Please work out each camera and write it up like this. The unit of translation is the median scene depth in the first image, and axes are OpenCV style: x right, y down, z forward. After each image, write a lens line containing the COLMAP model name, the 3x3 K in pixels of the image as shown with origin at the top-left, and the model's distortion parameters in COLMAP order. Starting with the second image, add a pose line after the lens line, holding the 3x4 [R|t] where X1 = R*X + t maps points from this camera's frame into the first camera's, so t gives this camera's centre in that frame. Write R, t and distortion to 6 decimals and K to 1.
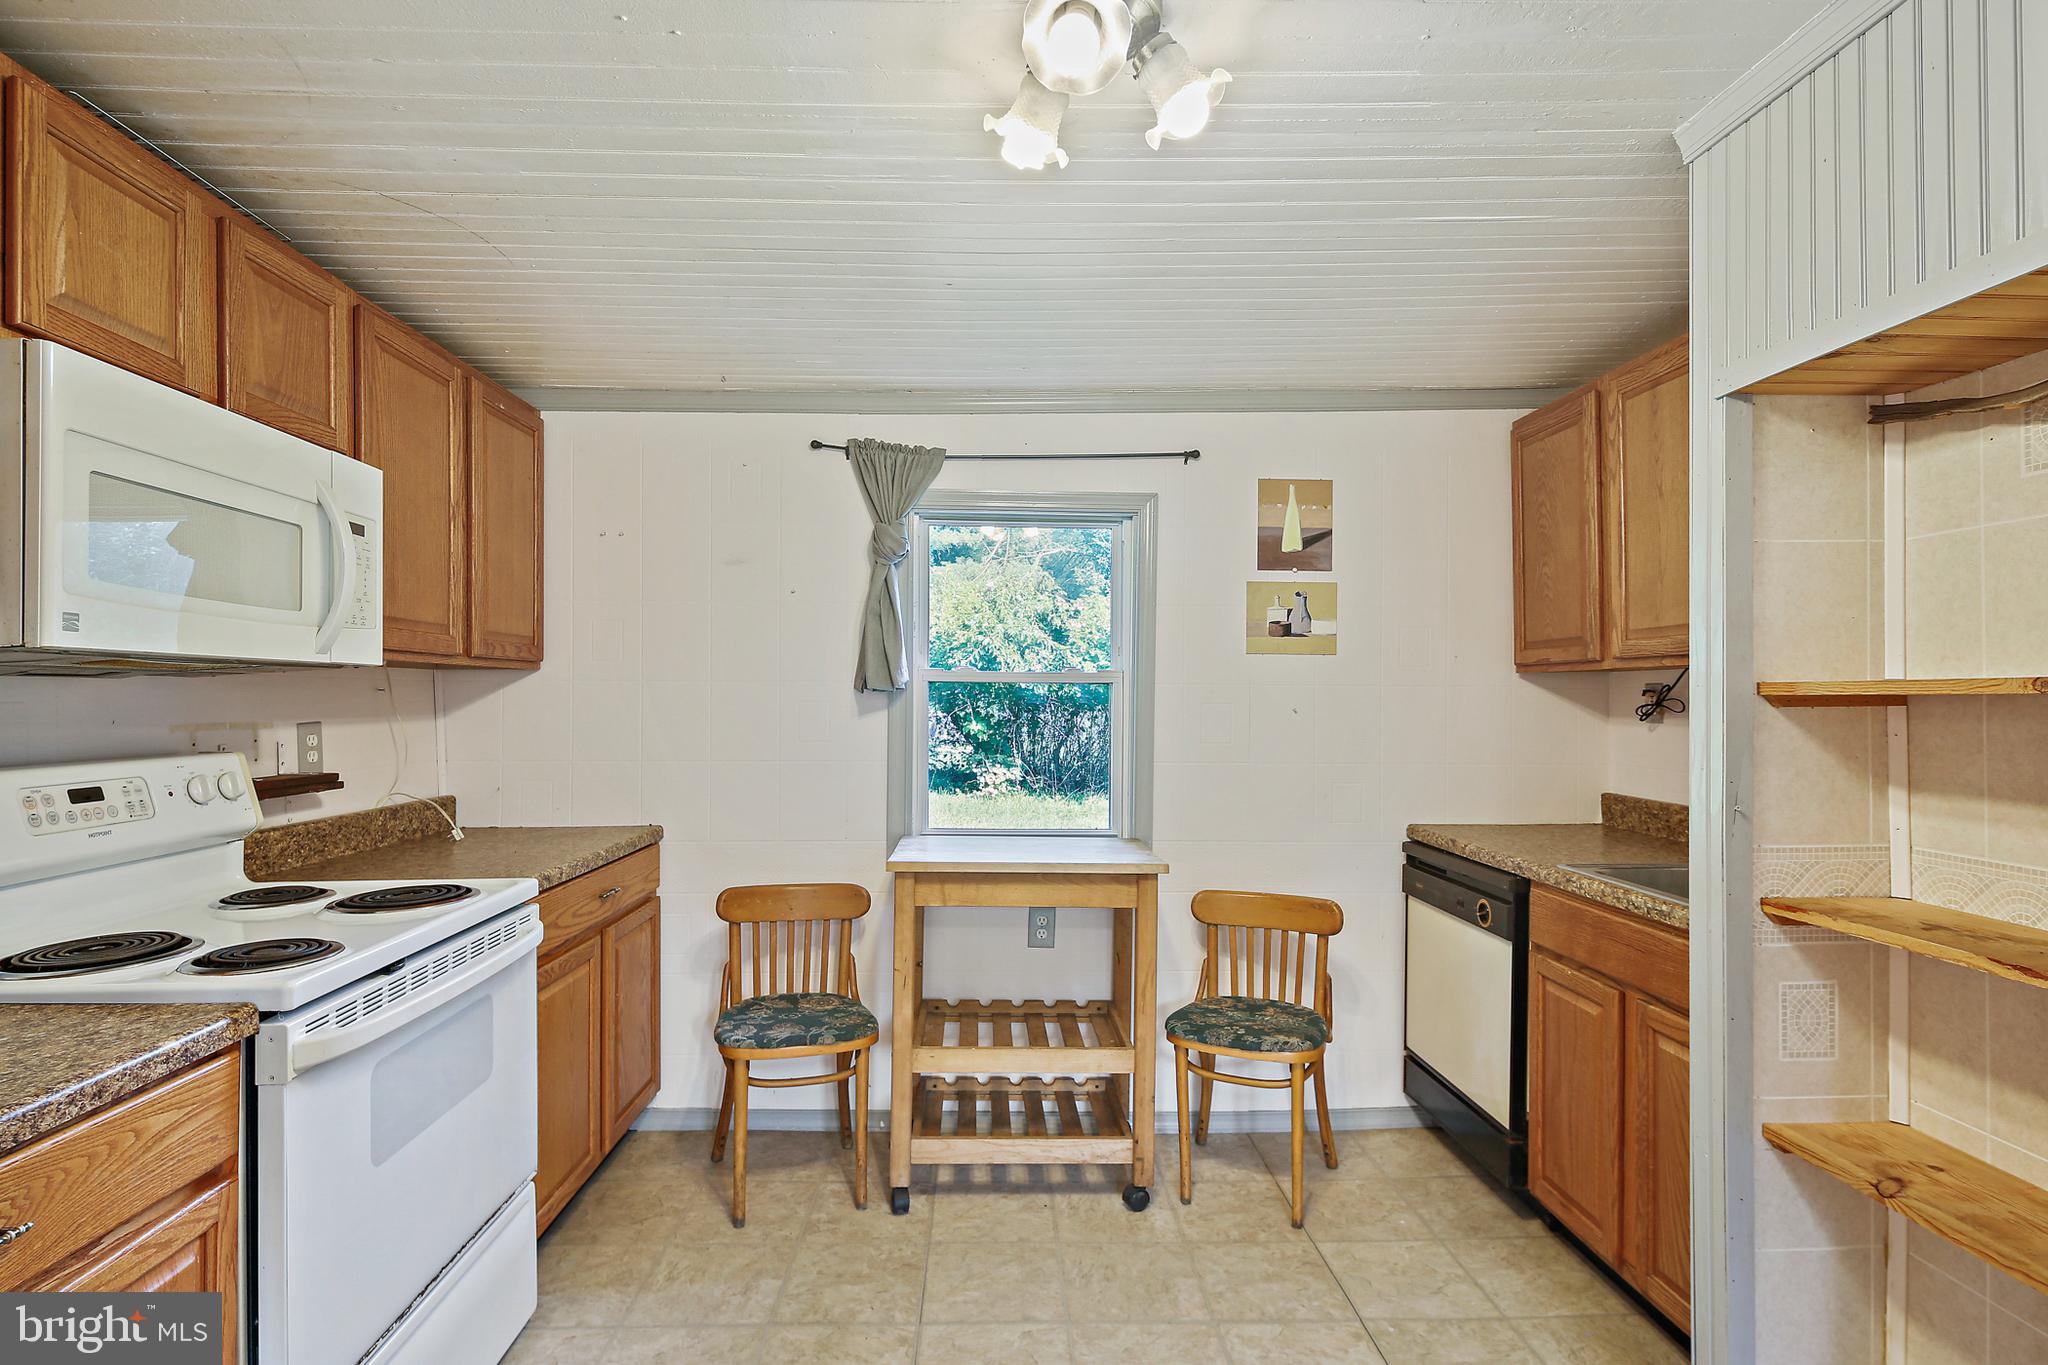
lens RADIAL K [[1001.3, 0, 1014.9], [0, 1001.3, 687.0], [0, 0, 1]] dist [0.003505, -0.004705]
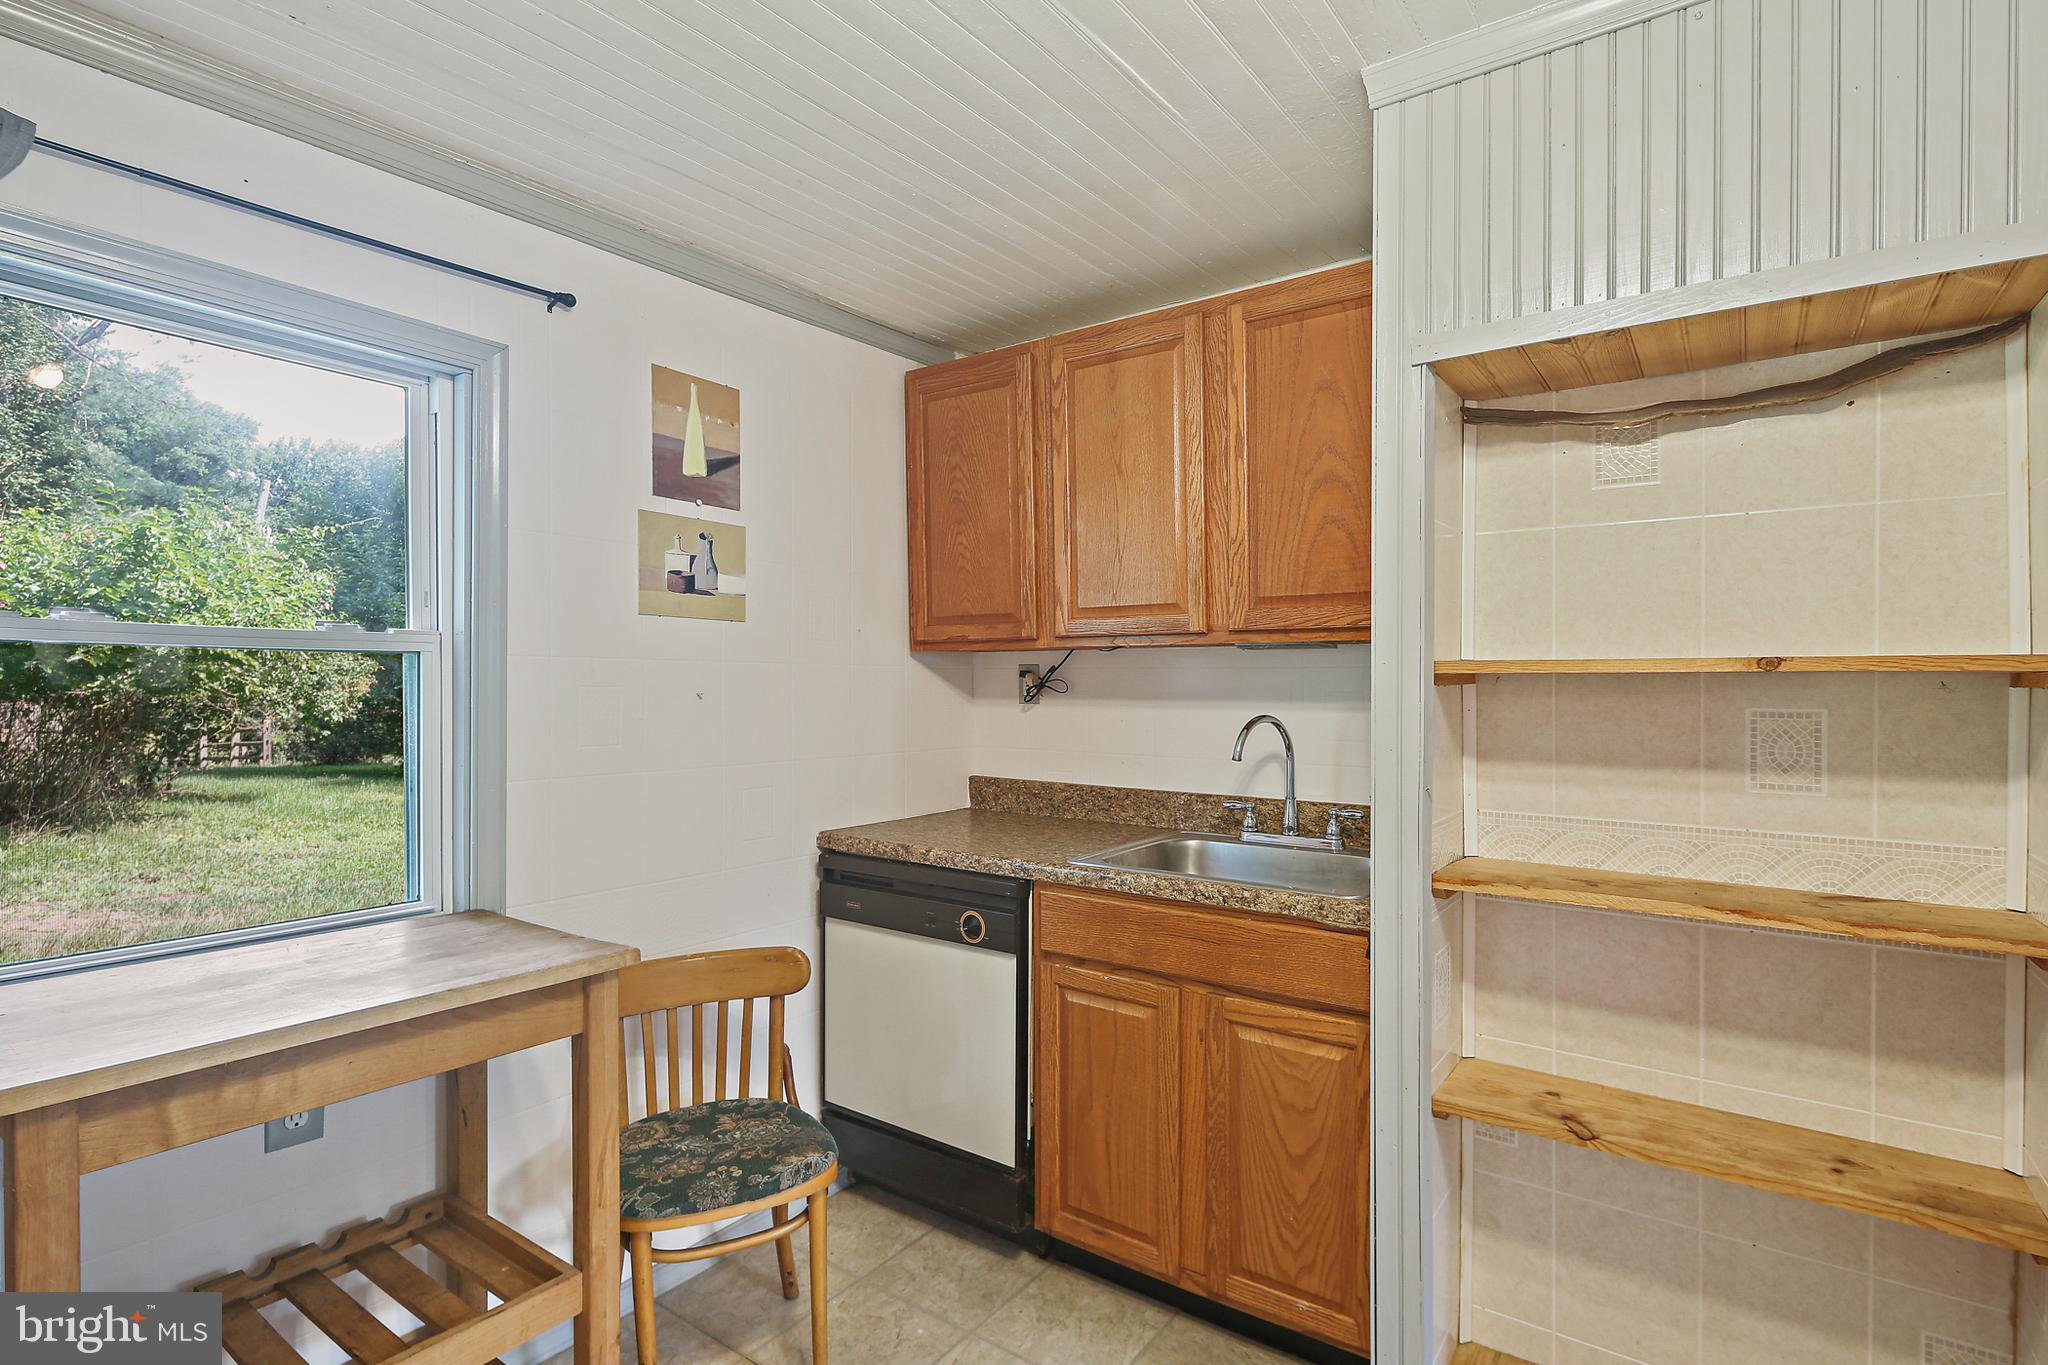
lens RADIAL K [[1001.3, 0, 1028.3], [0, 1001.3, 696.1], [0, 0, 1]] dist [0.003505, -0.004705]
pose [[0.612011, -0.011630, 0.790764, -0.180080], [-0.008229, 0.999744, 0.021072, 0.007907], [-0.790806, -0.019403, 0.611759, 0.431571]]
